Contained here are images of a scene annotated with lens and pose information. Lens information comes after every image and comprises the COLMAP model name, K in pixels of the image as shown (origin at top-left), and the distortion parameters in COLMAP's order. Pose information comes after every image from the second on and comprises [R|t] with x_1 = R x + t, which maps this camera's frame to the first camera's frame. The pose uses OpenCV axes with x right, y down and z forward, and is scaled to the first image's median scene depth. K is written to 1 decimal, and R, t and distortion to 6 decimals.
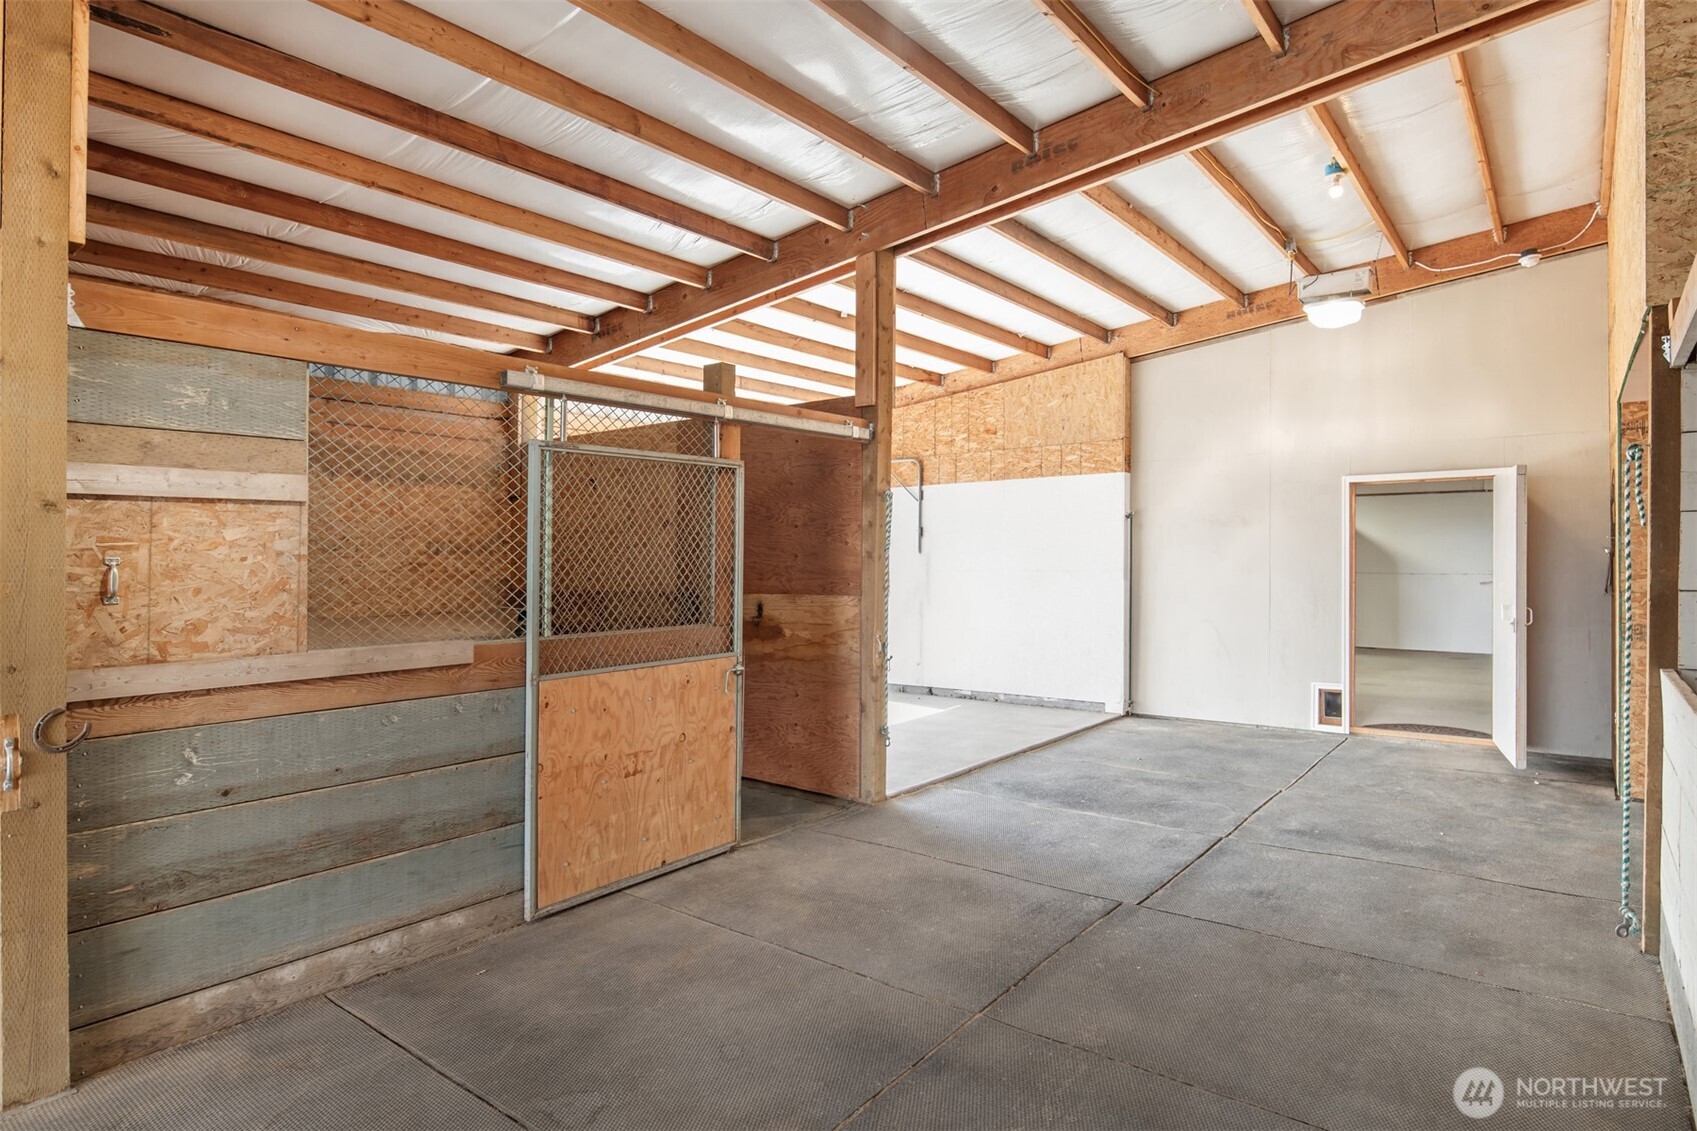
lens RADIAL K [[925.7, 0, 858.1], [0, 925.7, 561.3], [0, 0, 1]] dist [0.000499, -0.000191]
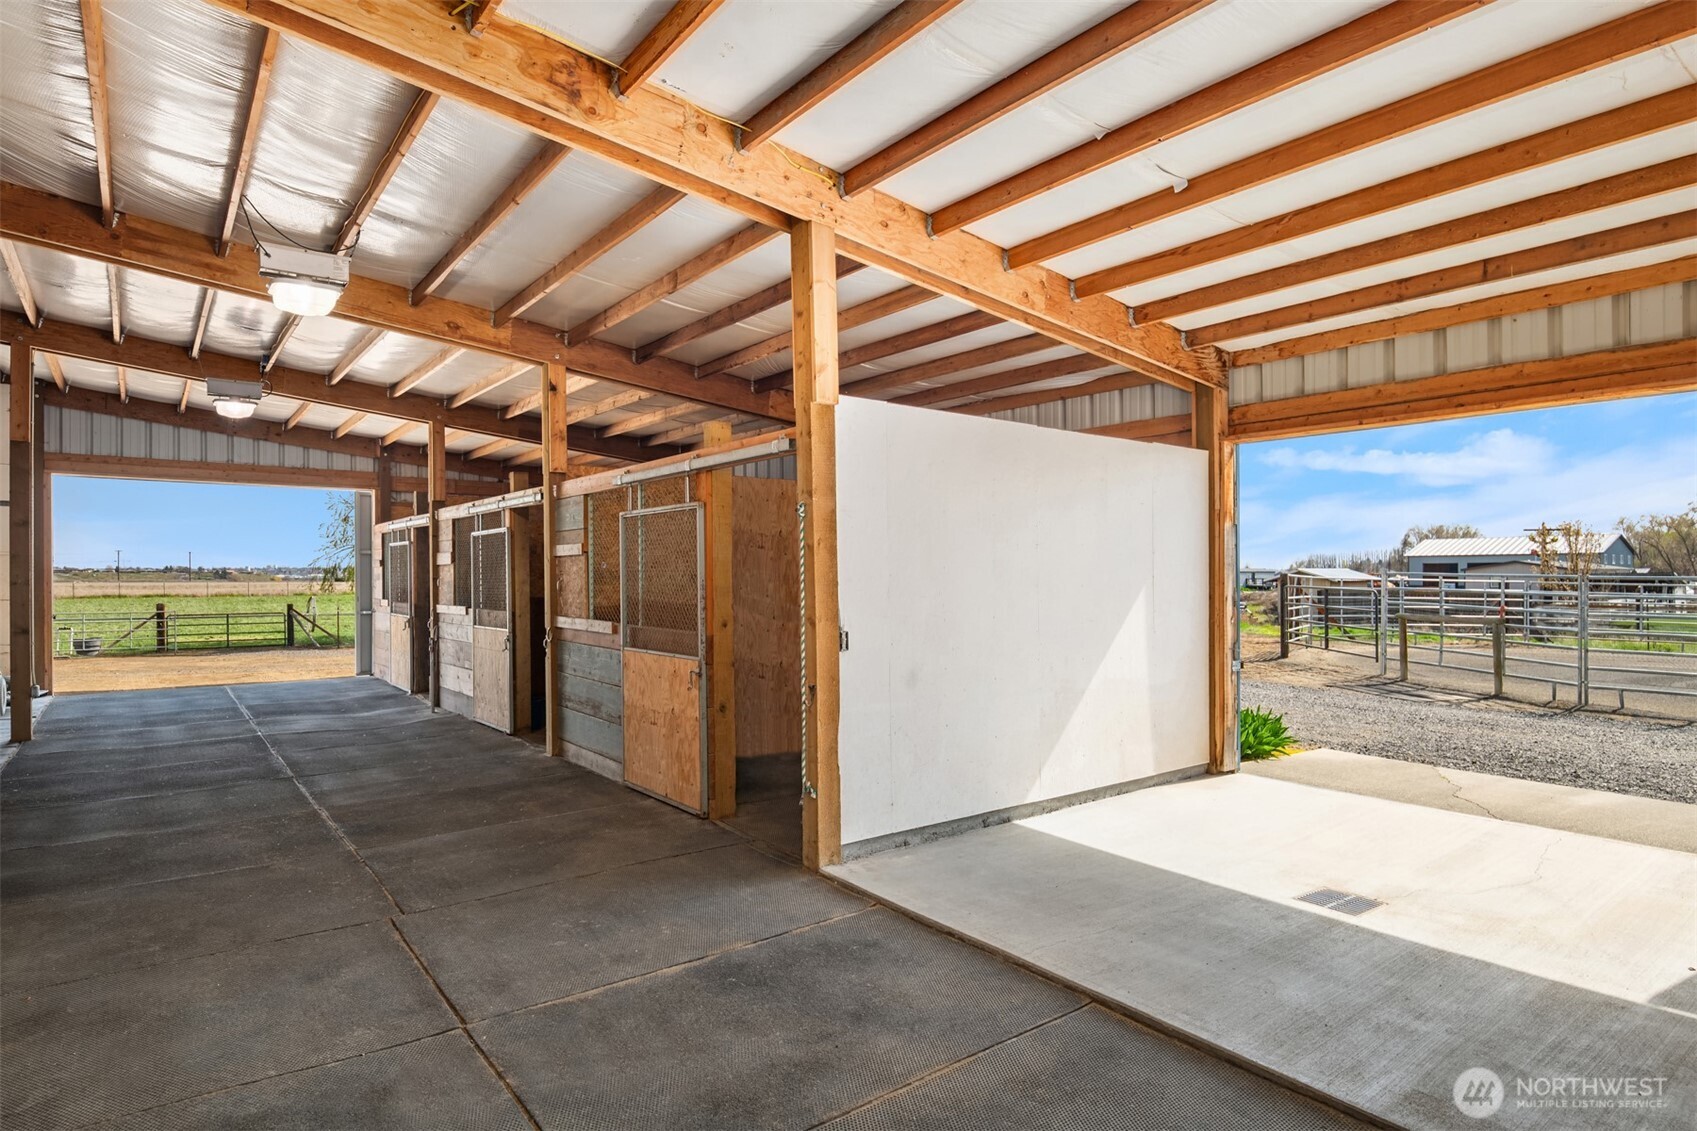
lens RADIAL K [[925.7, 0, 858.1], [0, 925.7, 561.3], [0, 0, 1]] dist [0.000499, -0.000191]
pose [[-0.248700, -0.002347, -0.968578, 1.031330], [0.001059, 0.999996, -0.002695, -0.027027], [0.968580, -0.001696, -0.248696, 1.542496]]
